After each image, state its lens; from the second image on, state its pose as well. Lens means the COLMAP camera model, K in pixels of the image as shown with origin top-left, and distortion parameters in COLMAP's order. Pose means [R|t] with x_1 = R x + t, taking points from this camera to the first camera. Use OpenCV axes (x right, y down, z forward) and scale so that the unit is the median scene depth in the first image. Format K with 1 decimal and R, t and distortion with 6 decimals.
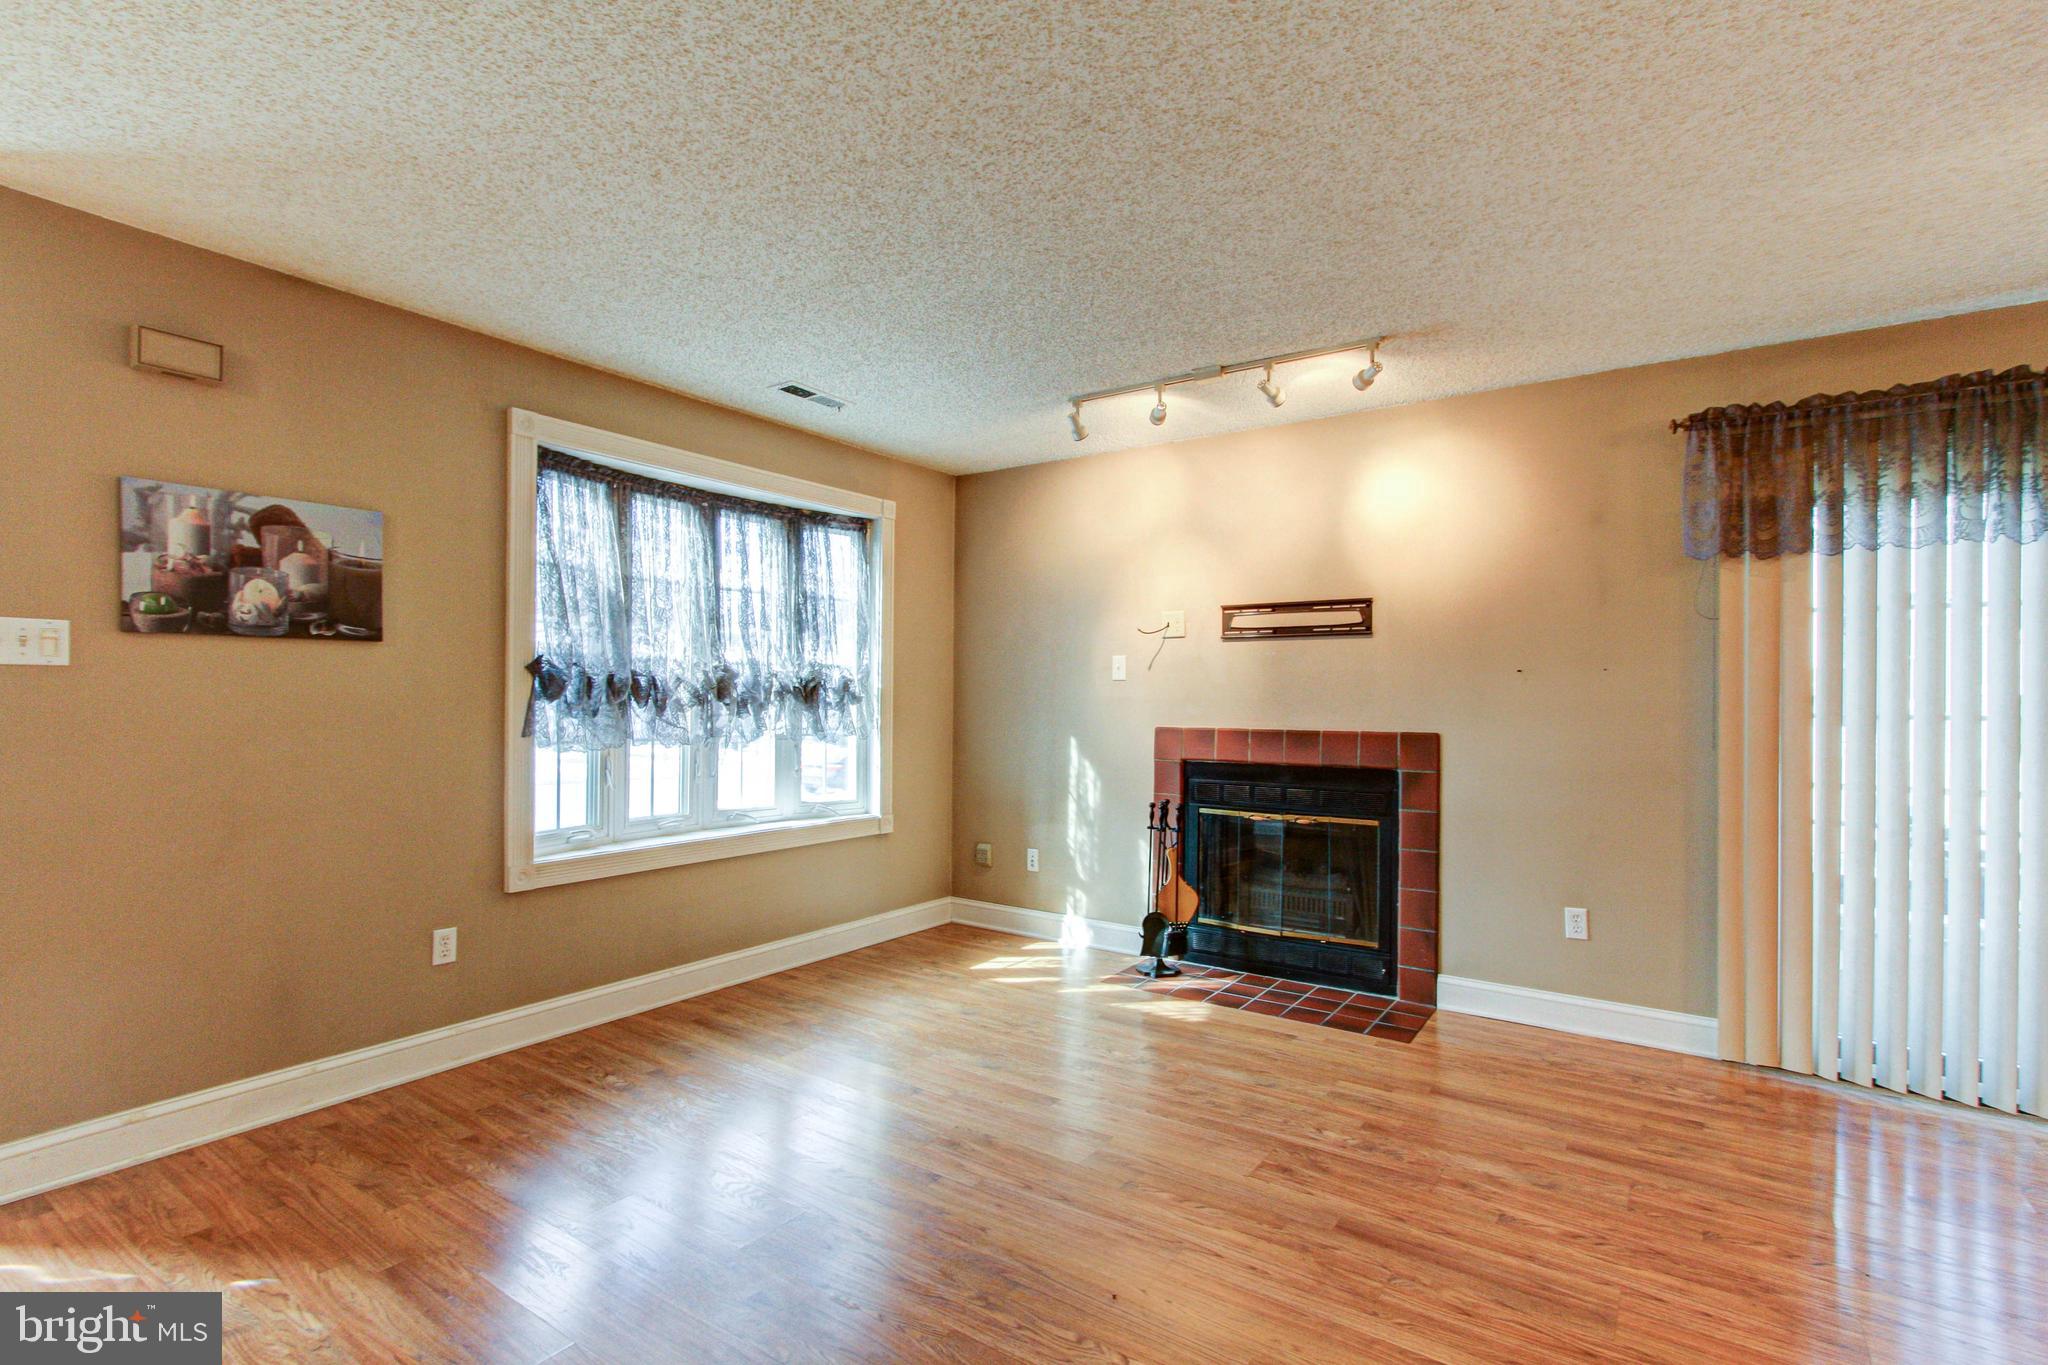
lens RADIAL K [[963.4, 0, 1020.1], [0, 963.4, 695.8], [0, 0, 1]] dist [0.001824, 0.001240]
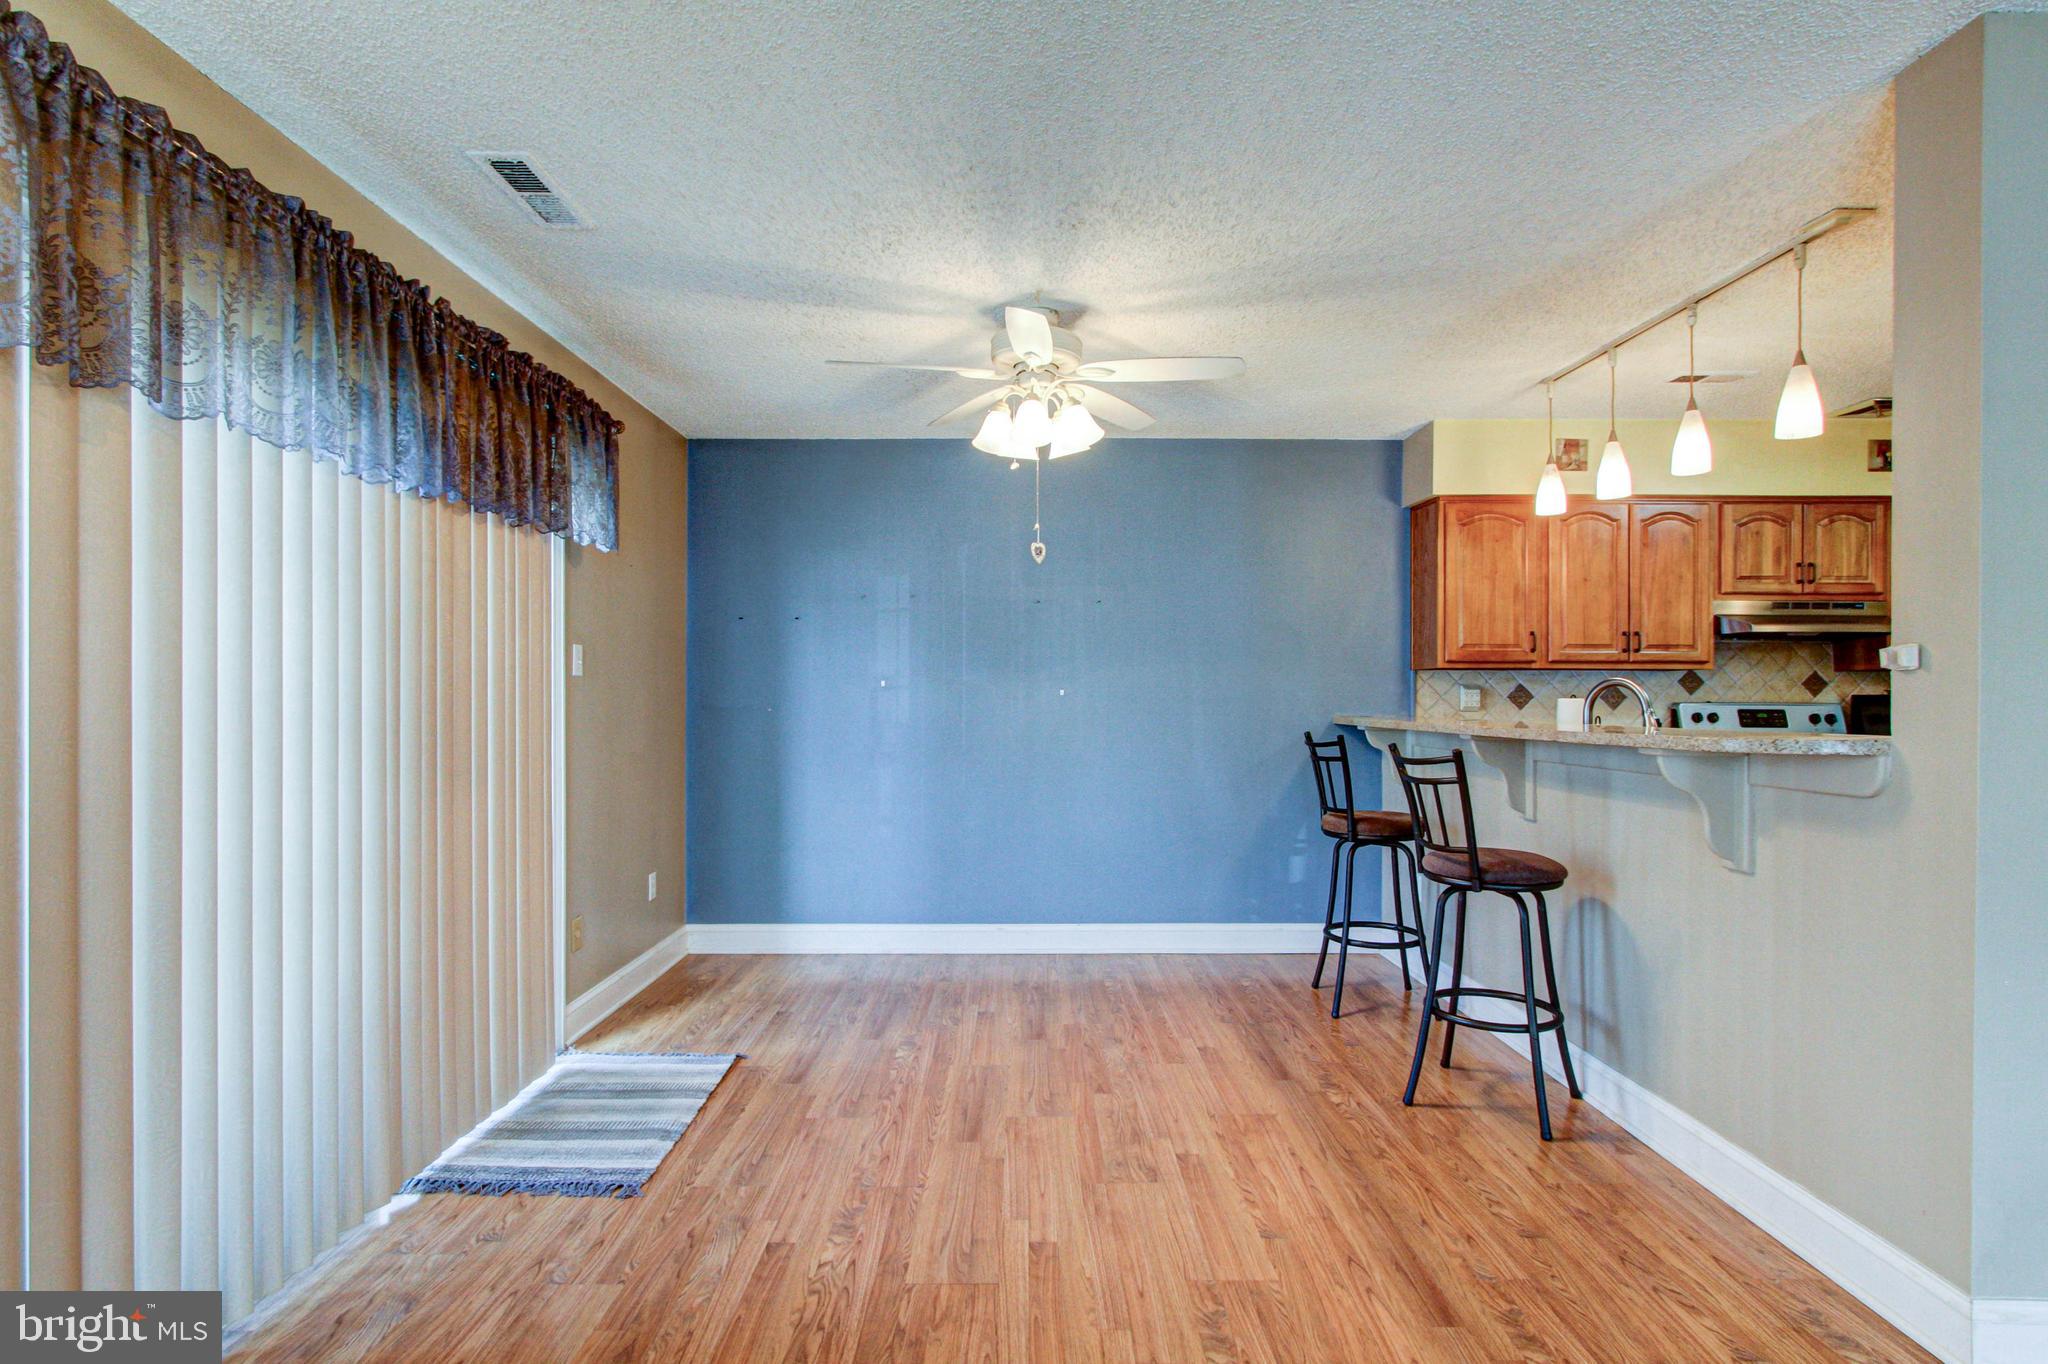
lens RADIAL K [[970.5, 0, 1023.8], [0, 970.5, 707.8], [0, 0, 1]] dist [-0.001804, 0.000176]
pose [[-0.565839, -0.016775, 0.824345, 0.107276], [-0.005383, 0.999847, 0.016652, 0.006099], [-0.824498, 0.004985, -0.565843, 0.857529]]
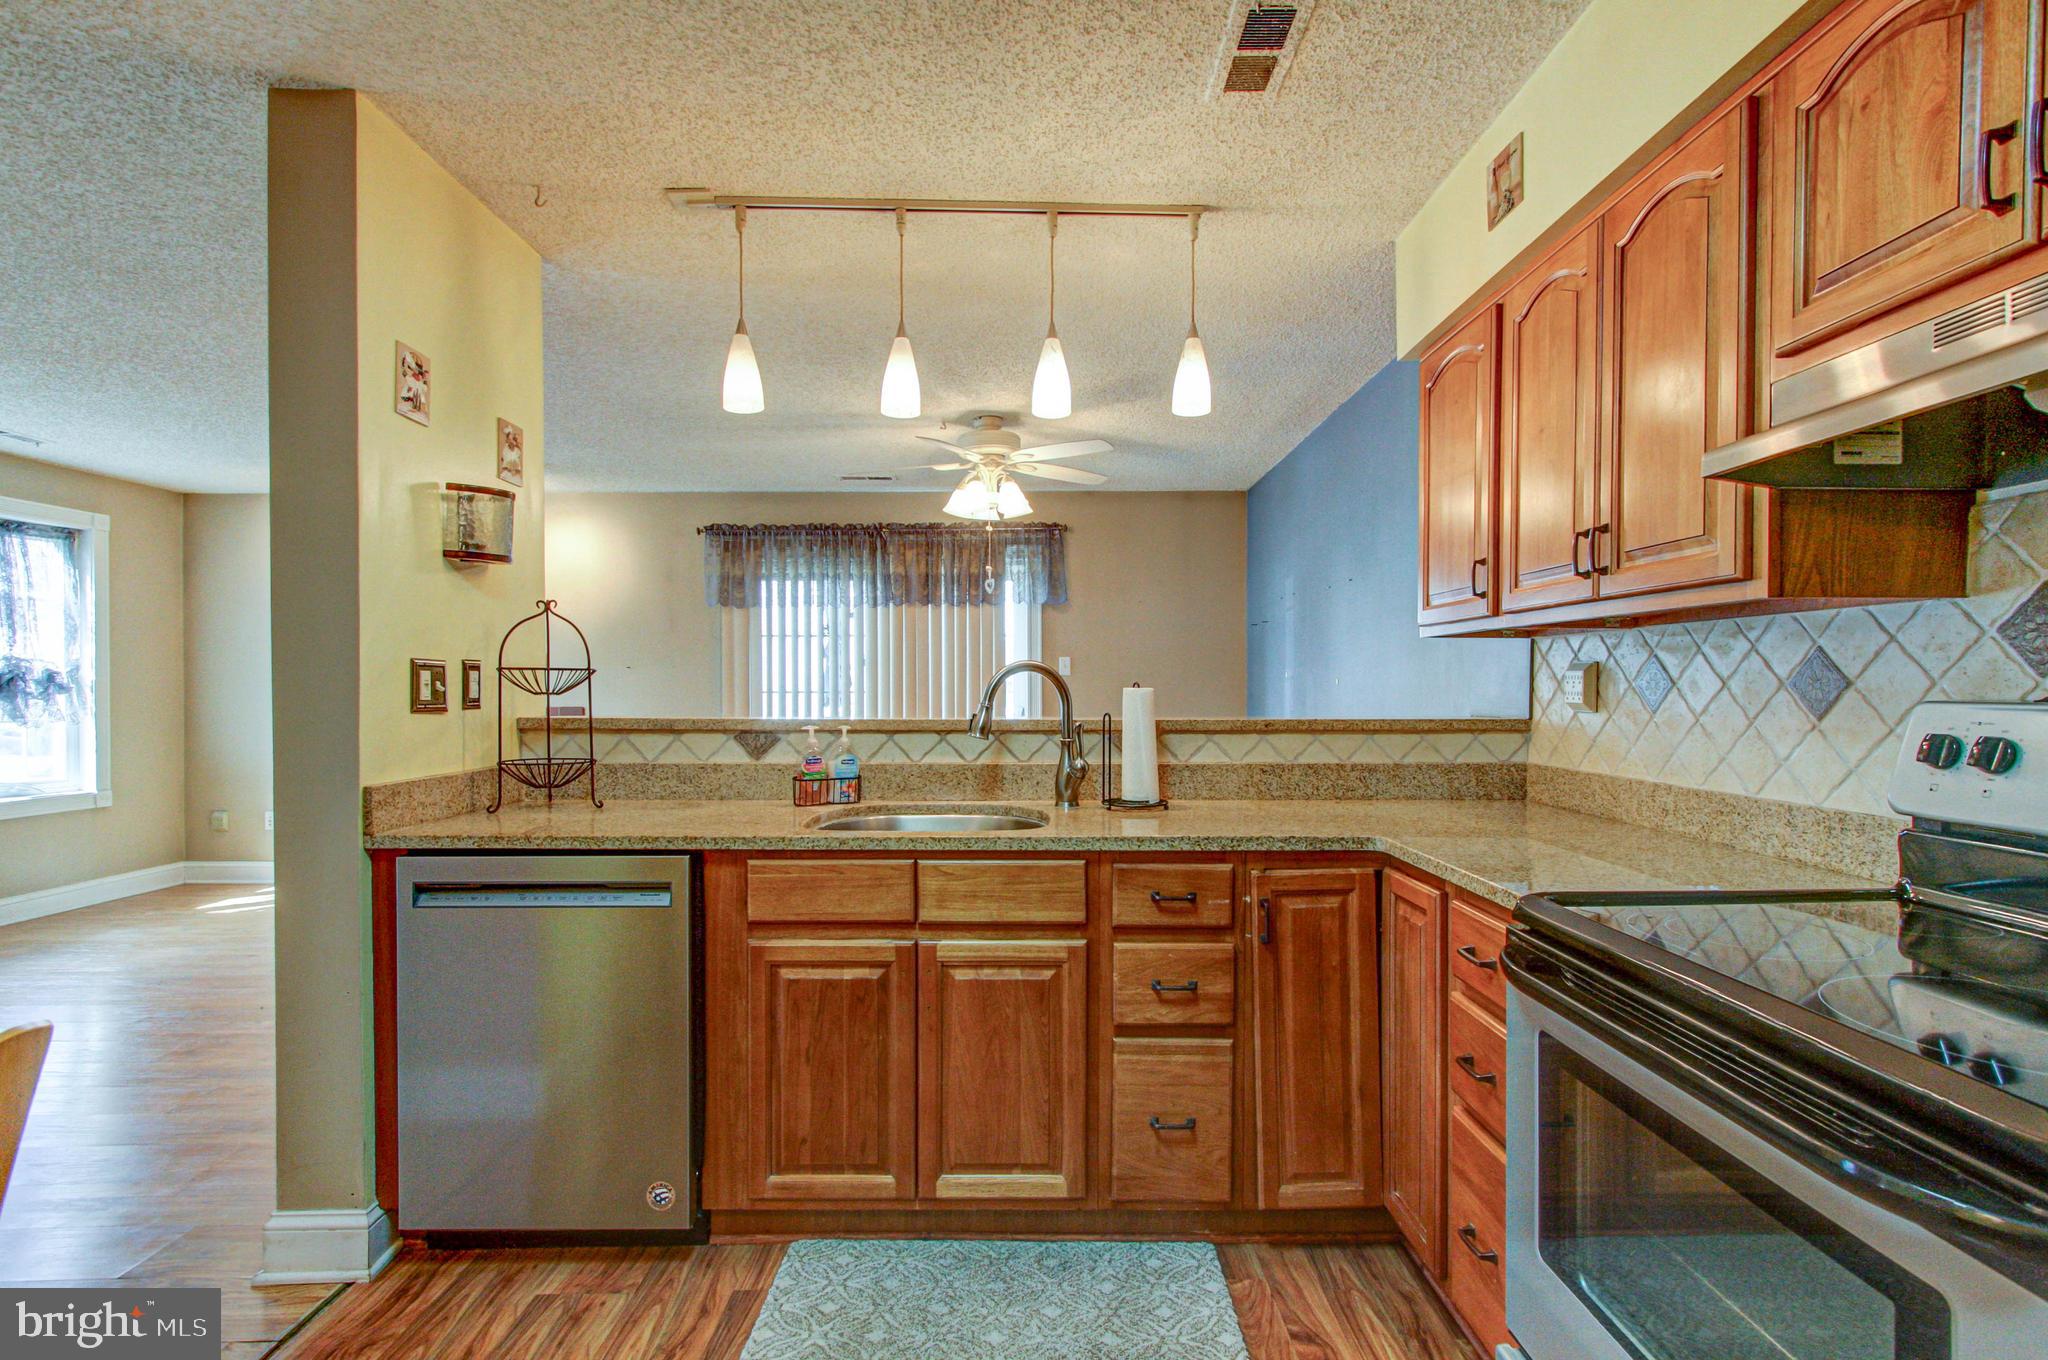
lens RADIAL K [[963.4, 0, 1020.1], [0, 963.4, 693.3], [0, 0, 1]] dist [0.001824, 0.001240]
pose [[0.821238, -0.012872, 0.570441, 0.150487], [0.007857, 0.999906, 0.011252, 0.005901], [-0.570532, -0.004758, 0.821262, -0.821440]]
